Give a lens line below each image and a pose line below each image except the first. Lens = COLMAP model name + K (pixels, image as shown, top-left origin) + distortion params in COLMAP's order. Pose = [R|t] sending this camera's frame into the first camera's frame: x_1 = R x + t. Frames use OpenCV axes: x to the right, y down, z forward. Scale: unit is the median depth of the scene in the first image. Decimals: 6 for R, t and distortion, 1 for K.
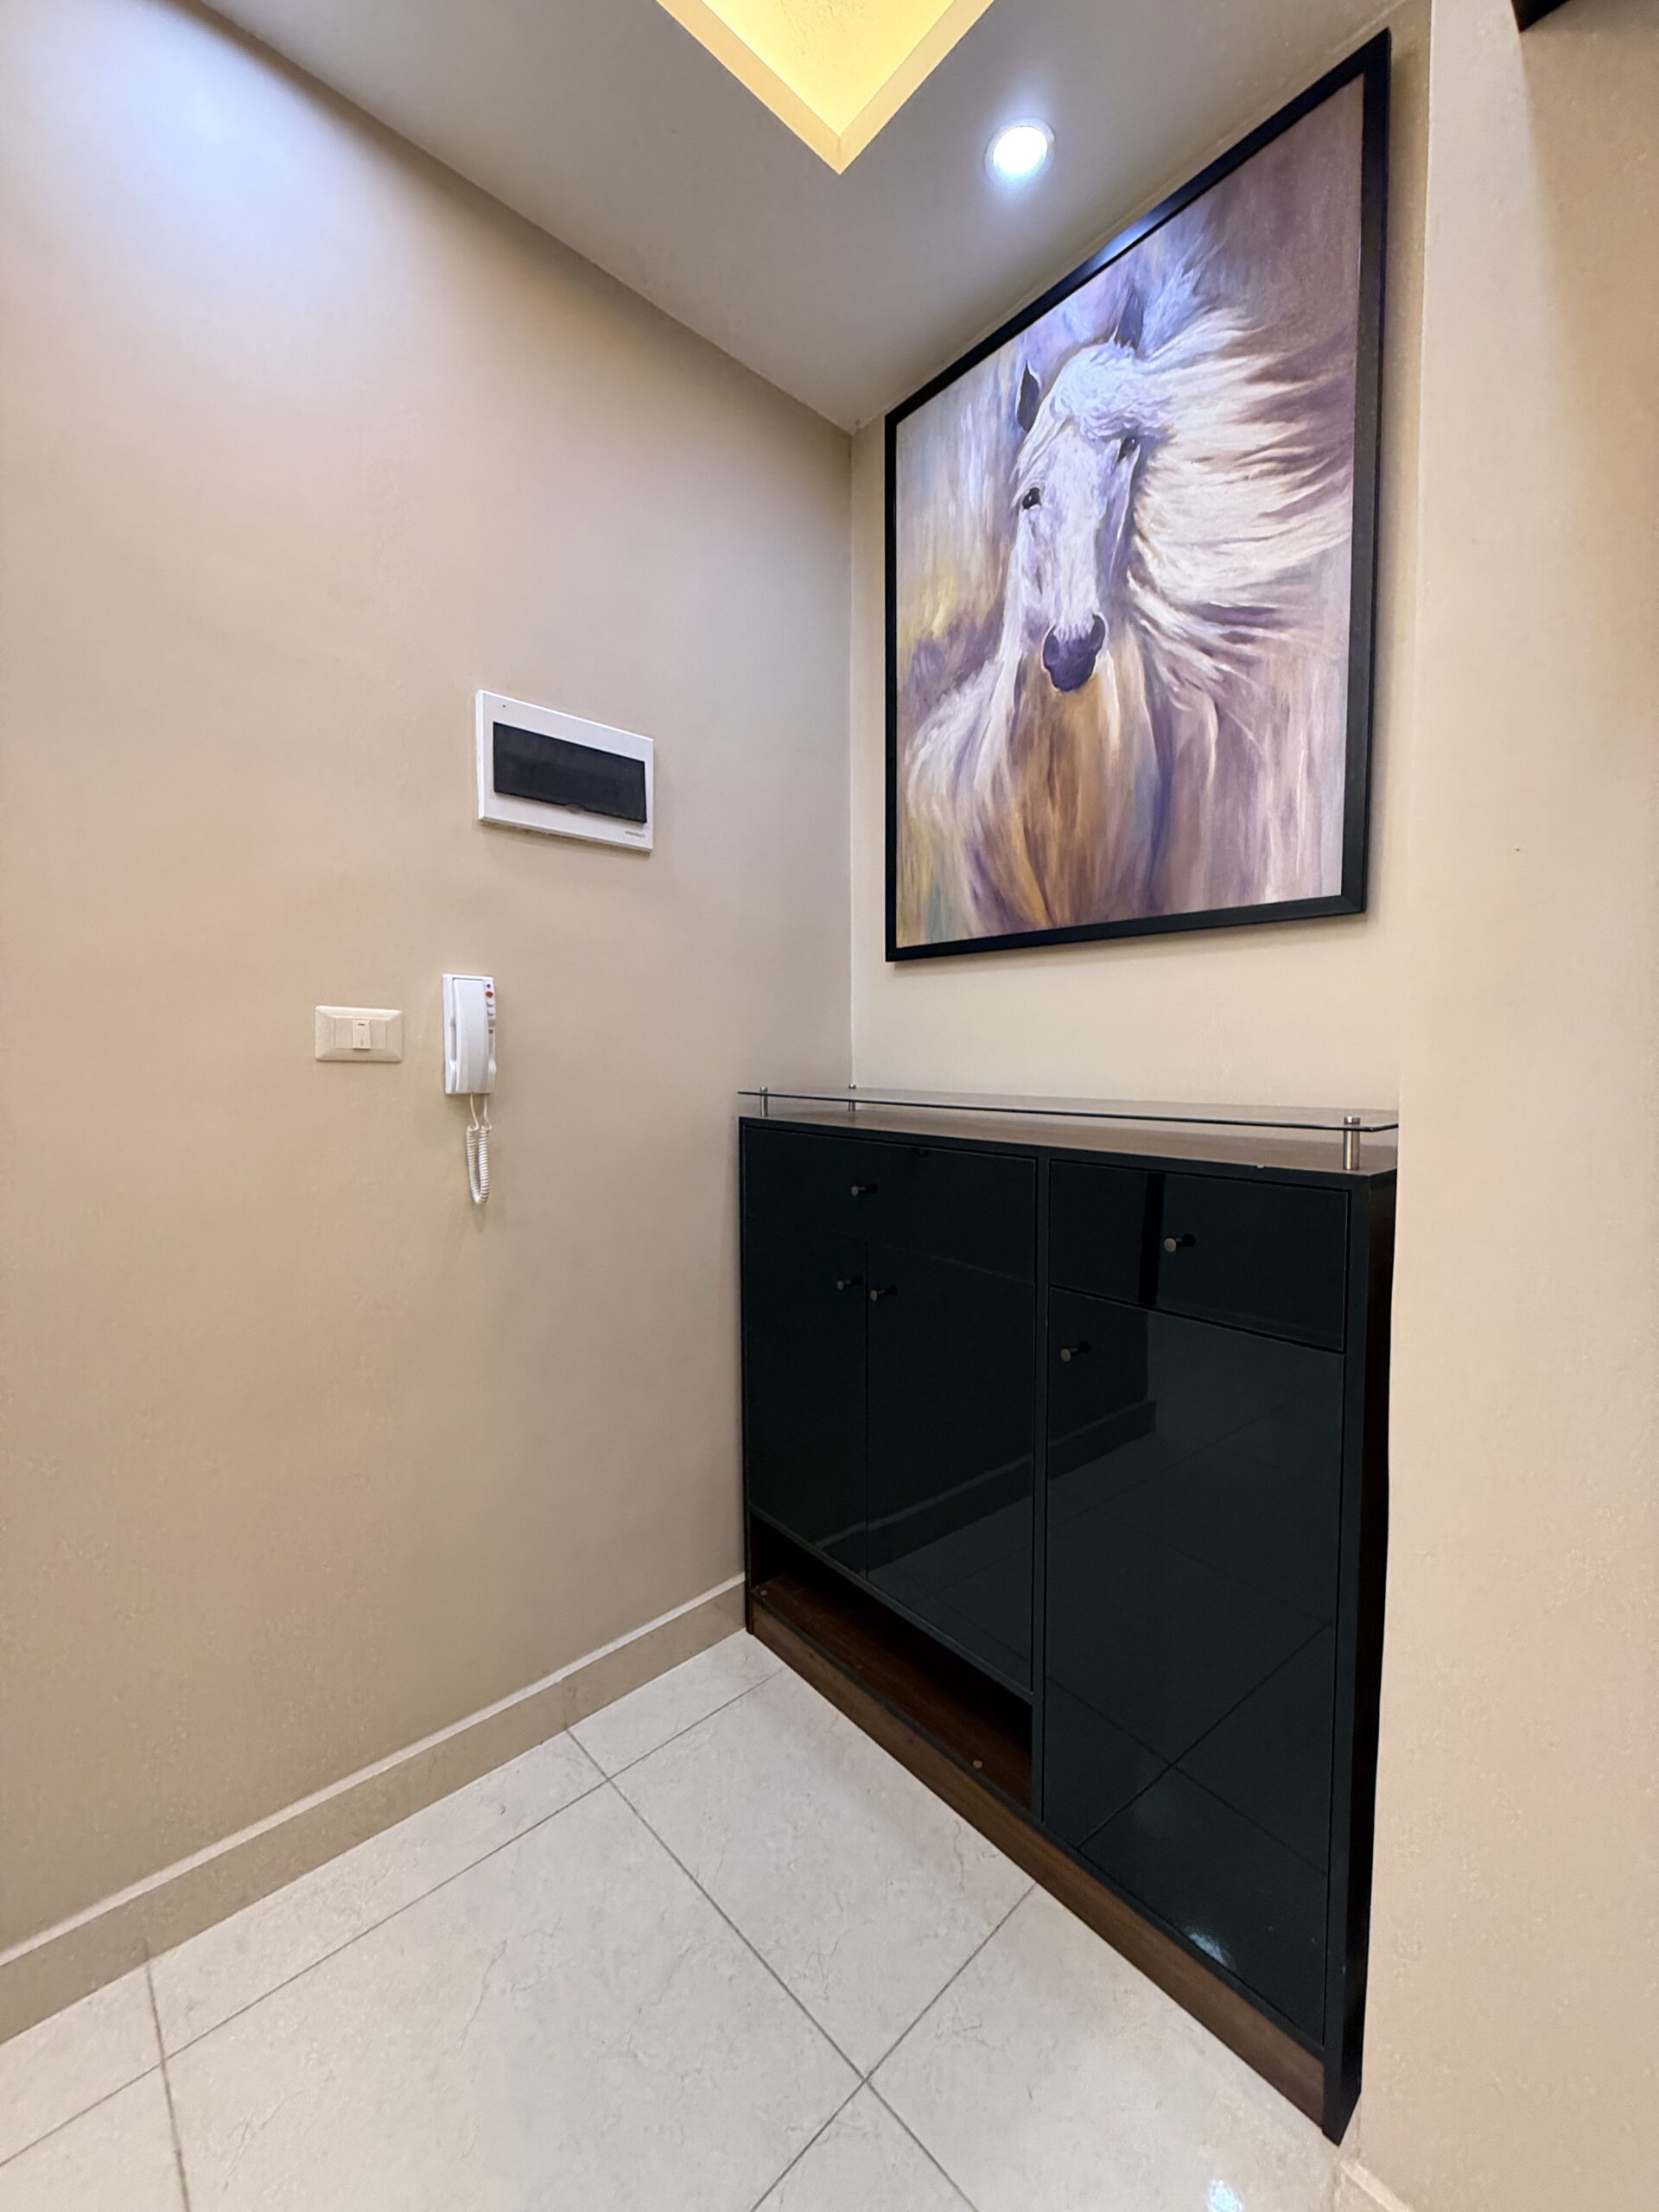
lens RADIAL K [[879.8, 0, 831.1], [0, 879.8, 1099.2], [0, 0, 1]] dist [-0.000912, -0.000635]
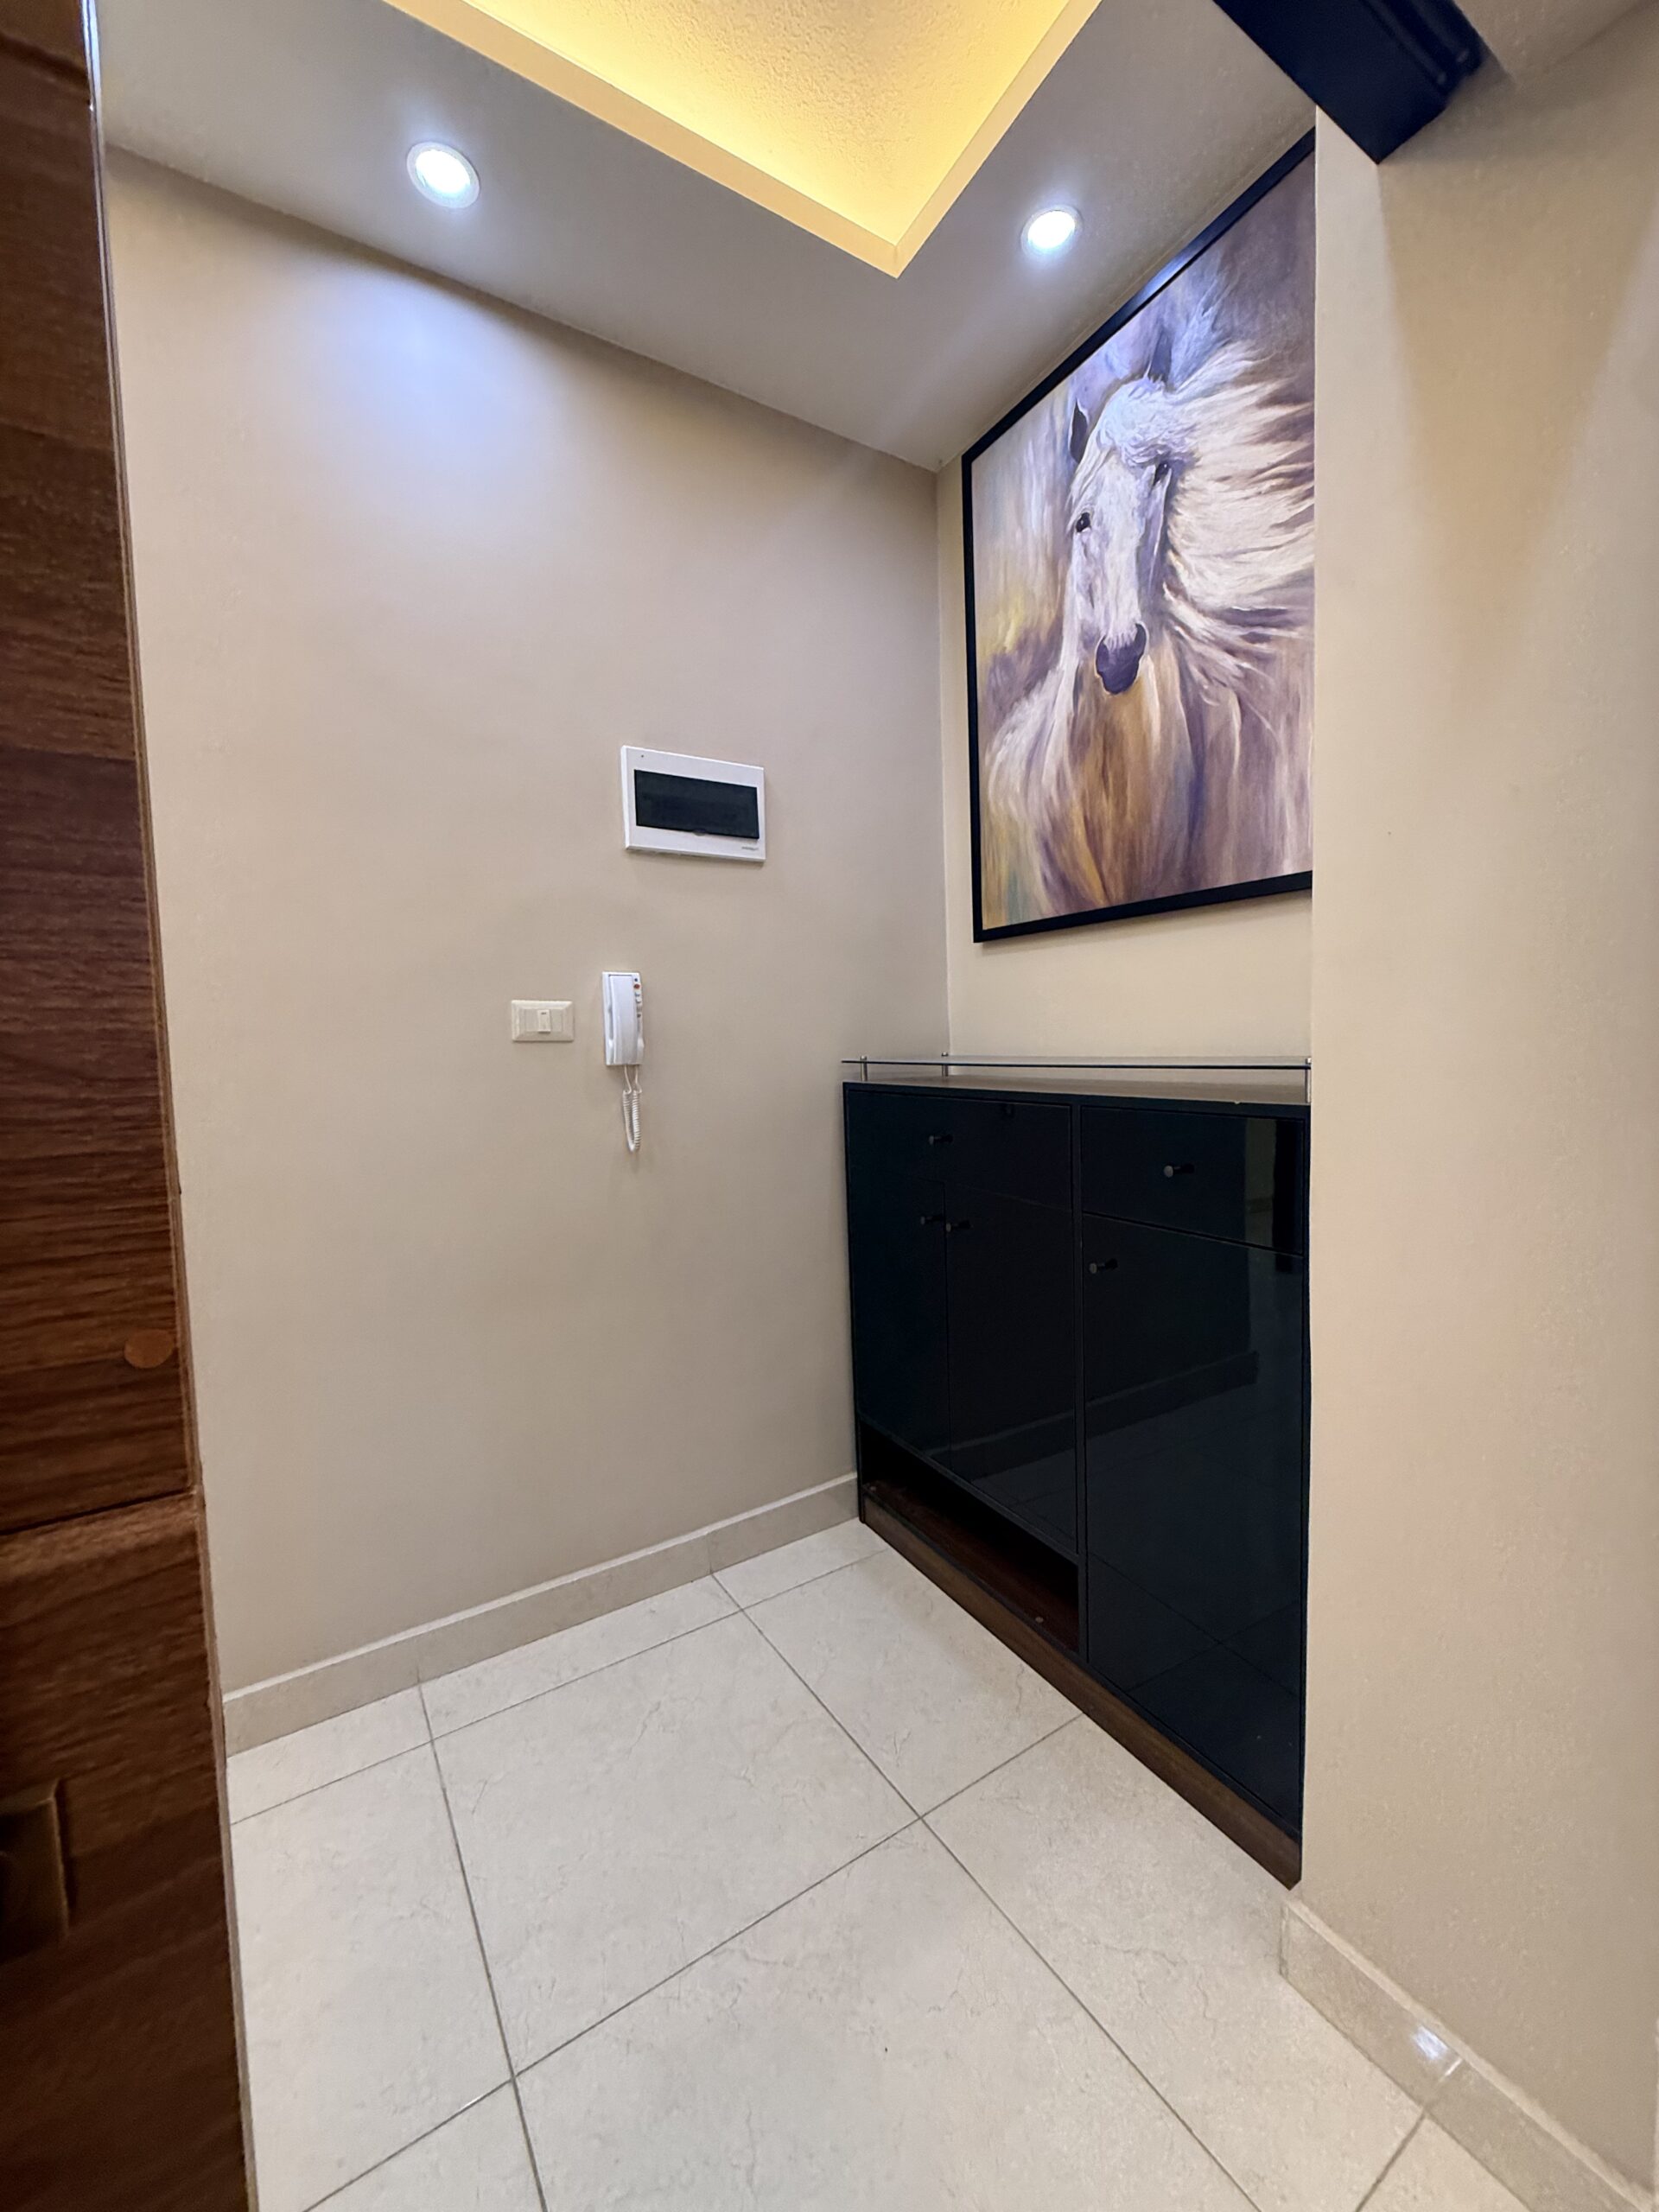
lens RADIAL K [[879.8, 0, 831.1], [0, 879.8, 1099.2], [0, 0, 1]] dist [-0.000912, -0.000635]
pose [[0.981291, -0.017955, -0.191694, 0.122392], [0.021558, 0.999628, 0.016728, 0.027057], [0.191322, -0.020548, 0.981312, -0.187656]]
